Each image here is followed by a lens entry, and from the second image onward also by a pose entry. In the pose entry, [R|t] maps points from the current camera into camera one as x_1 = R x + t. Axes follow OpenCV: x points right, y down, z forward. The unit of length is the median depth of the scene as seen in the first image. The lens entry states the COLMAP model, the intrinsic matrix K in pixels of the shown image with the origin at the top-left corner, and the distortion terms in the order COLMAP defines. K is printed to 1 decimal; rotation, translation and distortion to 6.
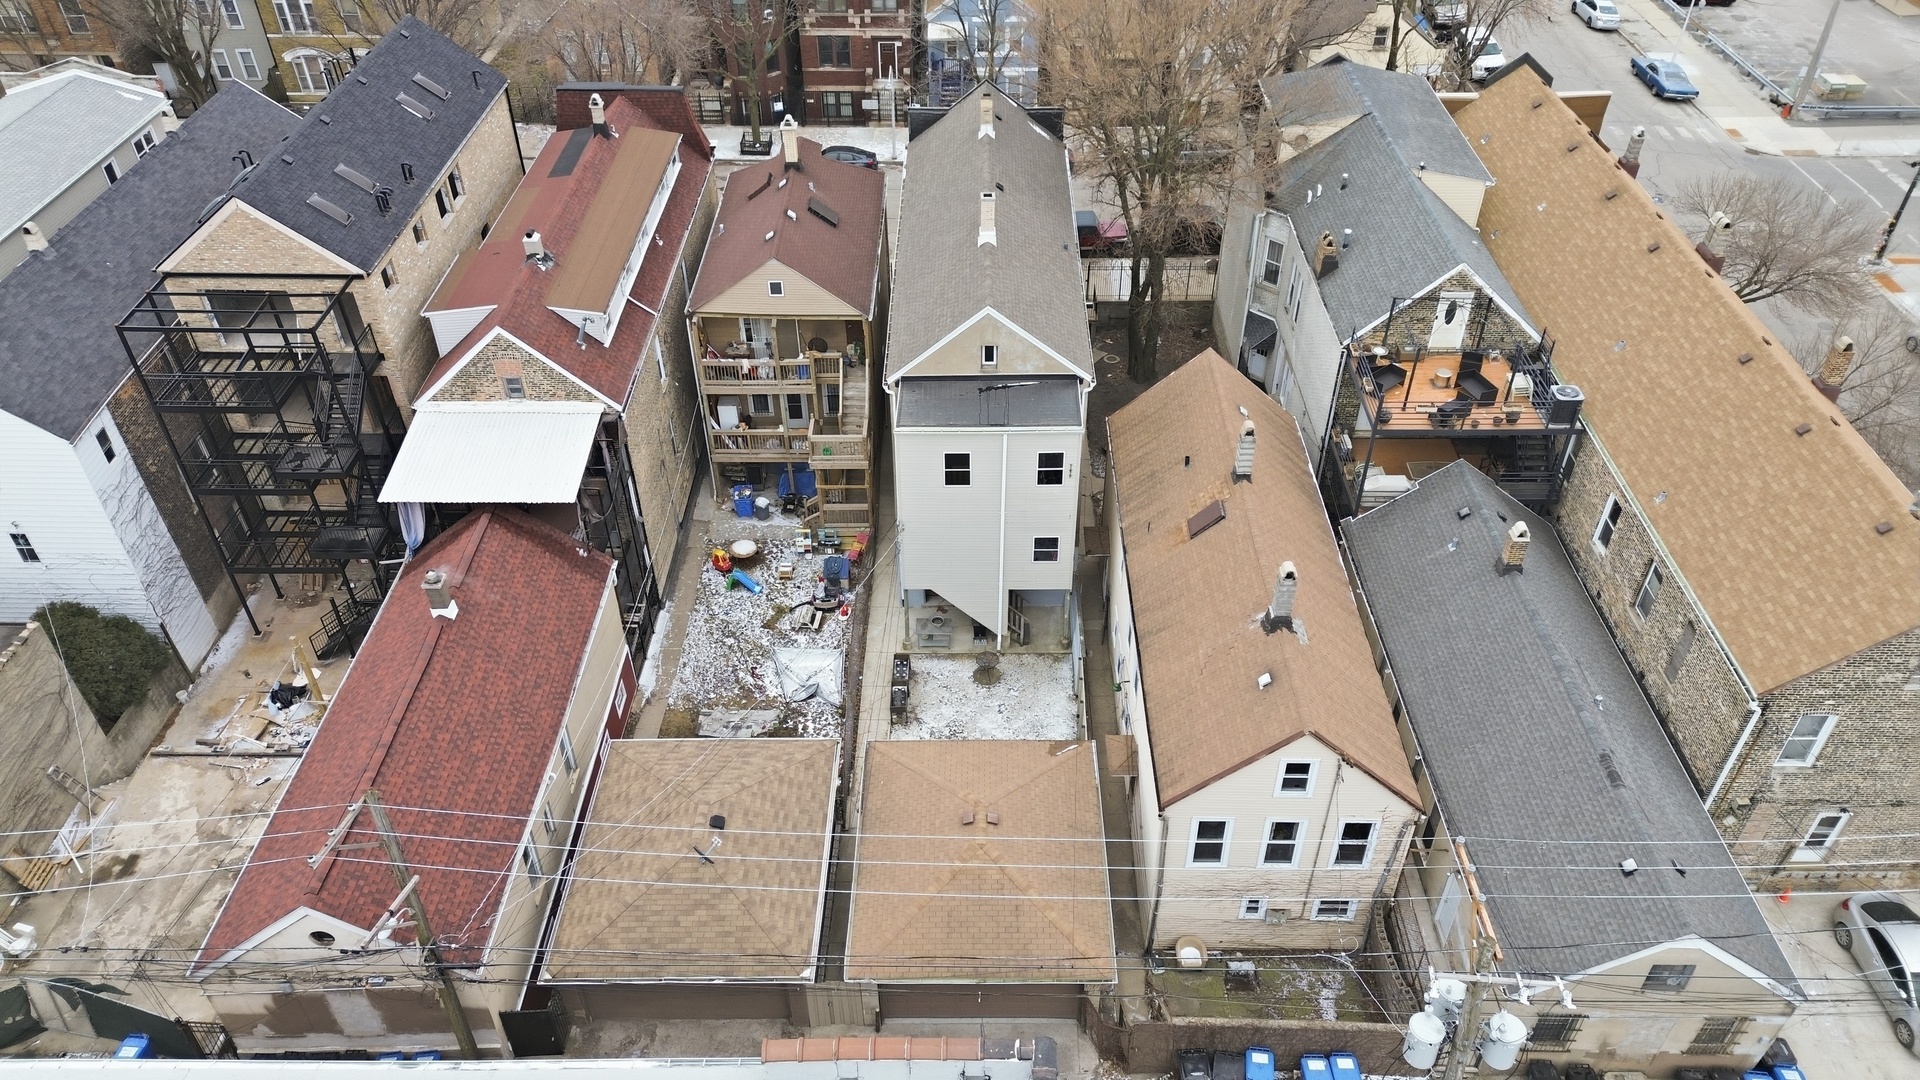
lens RADIAL K [[1362.3, 0, 960.0], [0, 1362.3, 540.0], [0, 0, 1]] dist [0.065366, -0.049565]
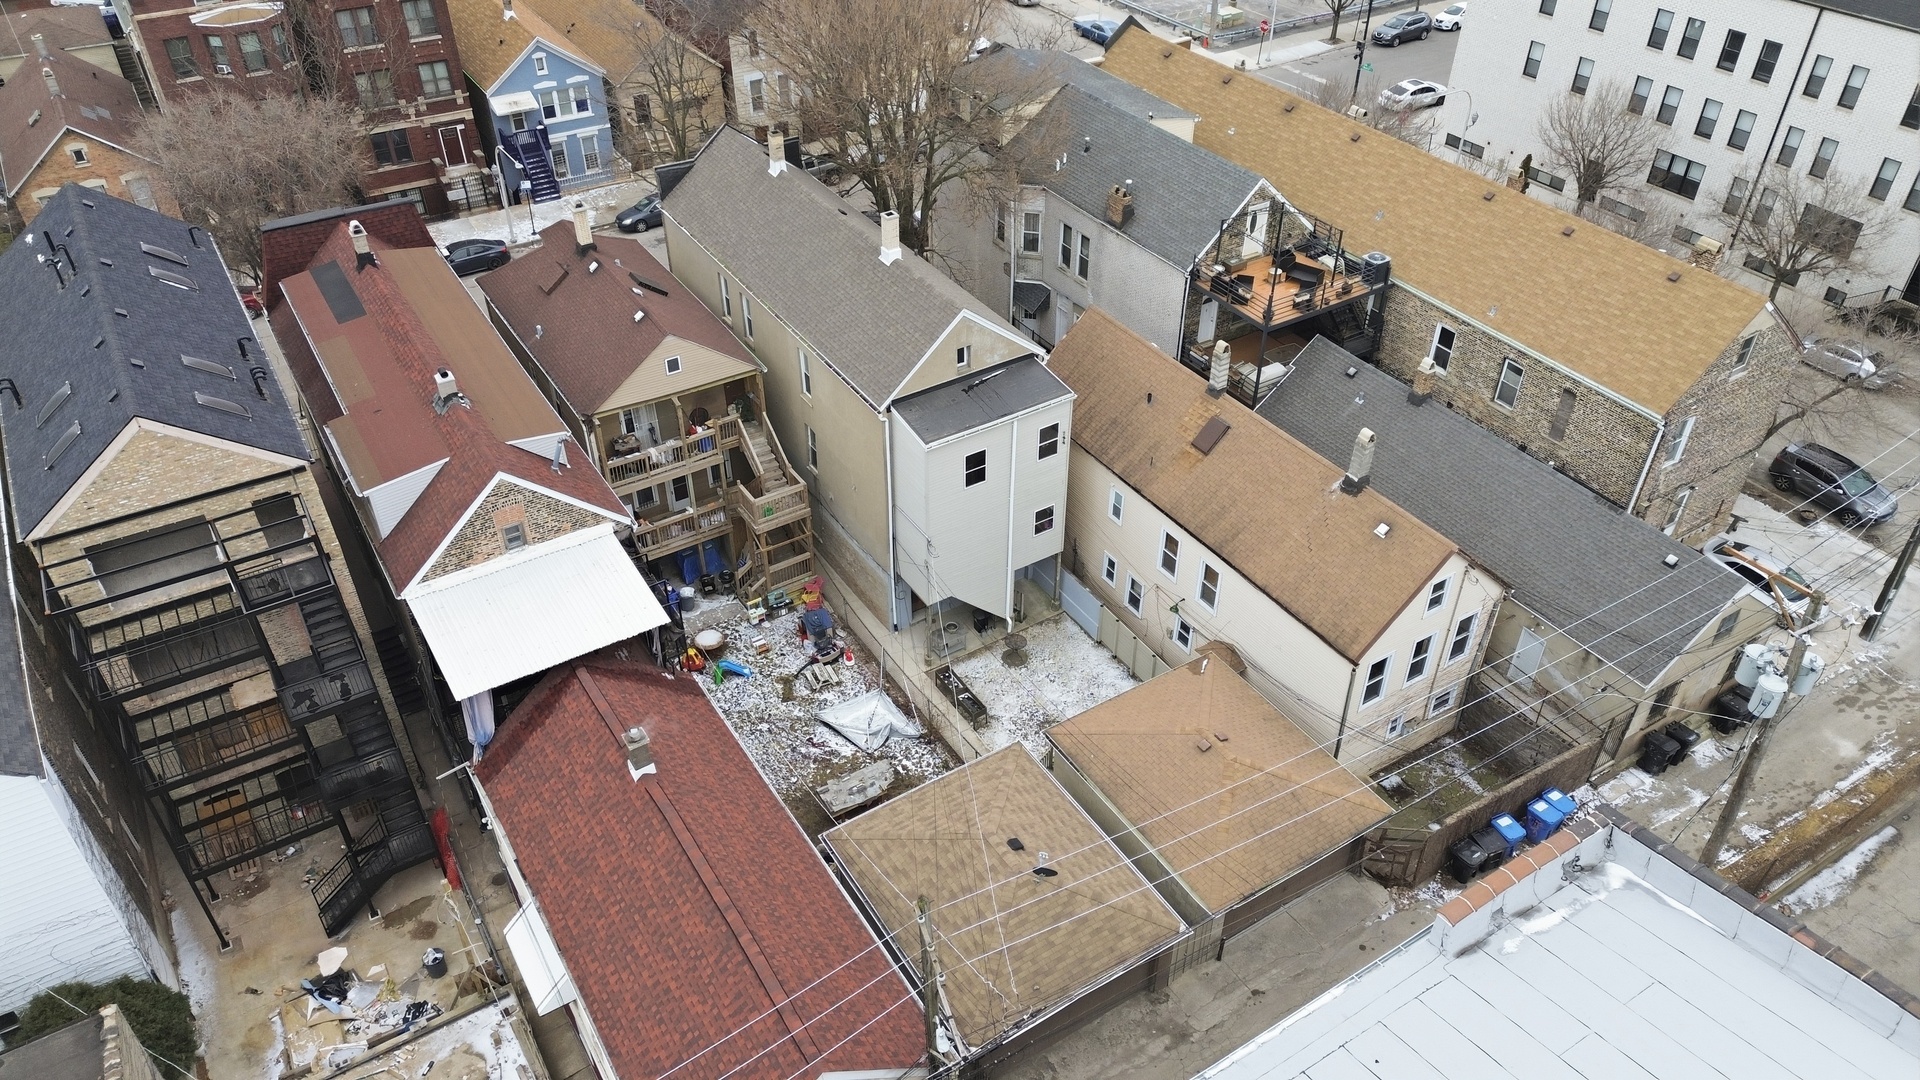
lens RADIAL K [[1362.3, 0, 960.0], [0, 1362.3, 540.0], [0, 0, 1]] dist [0.065366, -0.049565]
pose [[0.839719, -0.325812, 0.434418, -0.459015], [0.337612, 0.939832, 0.052276, -0.056342], [-0.425312, 0.102768, 0.899193, 0.073997]]
